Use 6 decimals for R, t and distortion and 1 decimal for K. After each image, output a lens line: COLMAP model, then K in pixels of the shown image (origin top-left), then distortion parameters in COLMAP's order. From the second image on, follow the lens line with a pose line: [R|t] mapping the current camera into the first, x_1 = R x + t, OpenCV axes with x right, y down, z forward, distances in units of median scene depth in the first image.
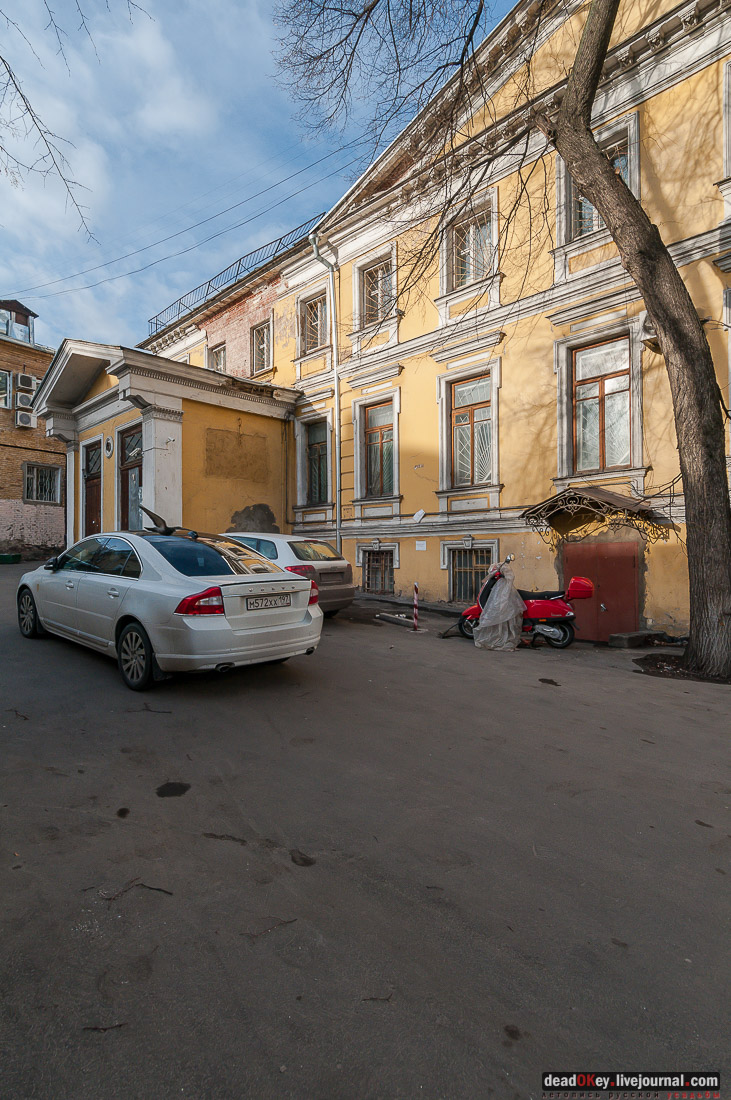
lens RADIAL K [[570.6, 0, 368.3], [0, 570.6, 518.7], [0, 0, 1]] dist [0.001391, 0.000185]
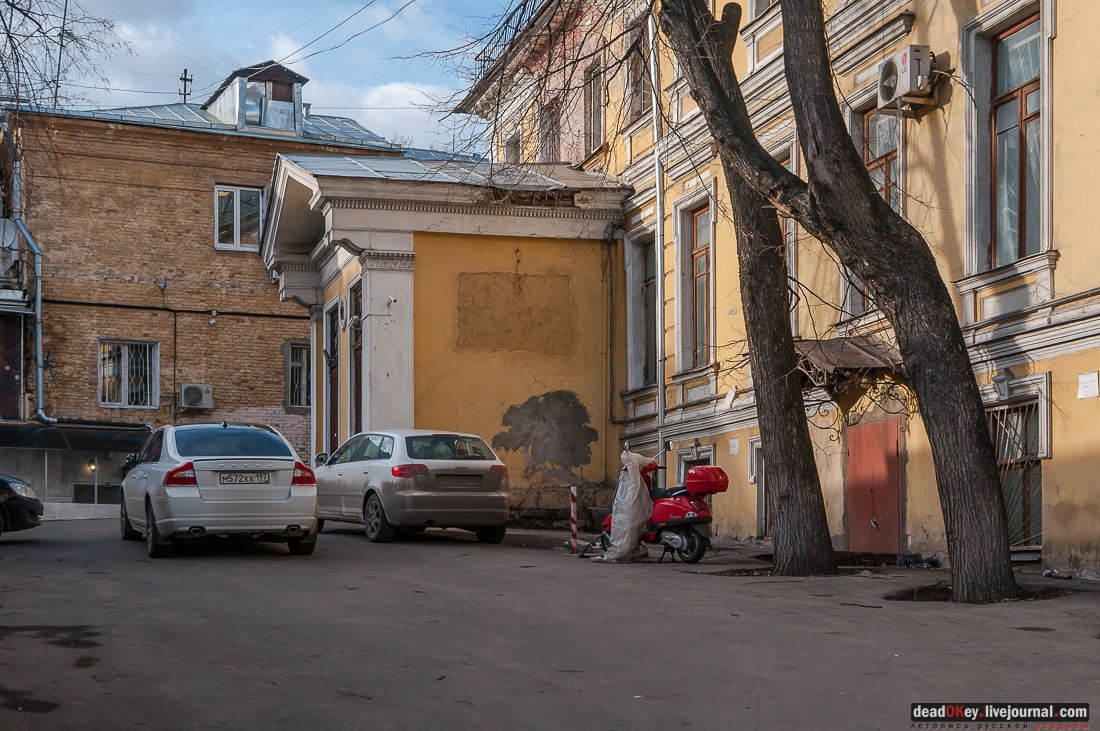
lens RADIAL K [[1804.7, 0, 550.0], [0, 1804.7, 365.5], [0, 0, 1]] dist [-0.013091, -0.101924]
pose [[0.864873, -0.061200, -0.498246, 0.763031], [0.038719, 0.997717, -0.055341, 0.052574], [0.500495, 0.028571, 0.865268, -0.632351]]
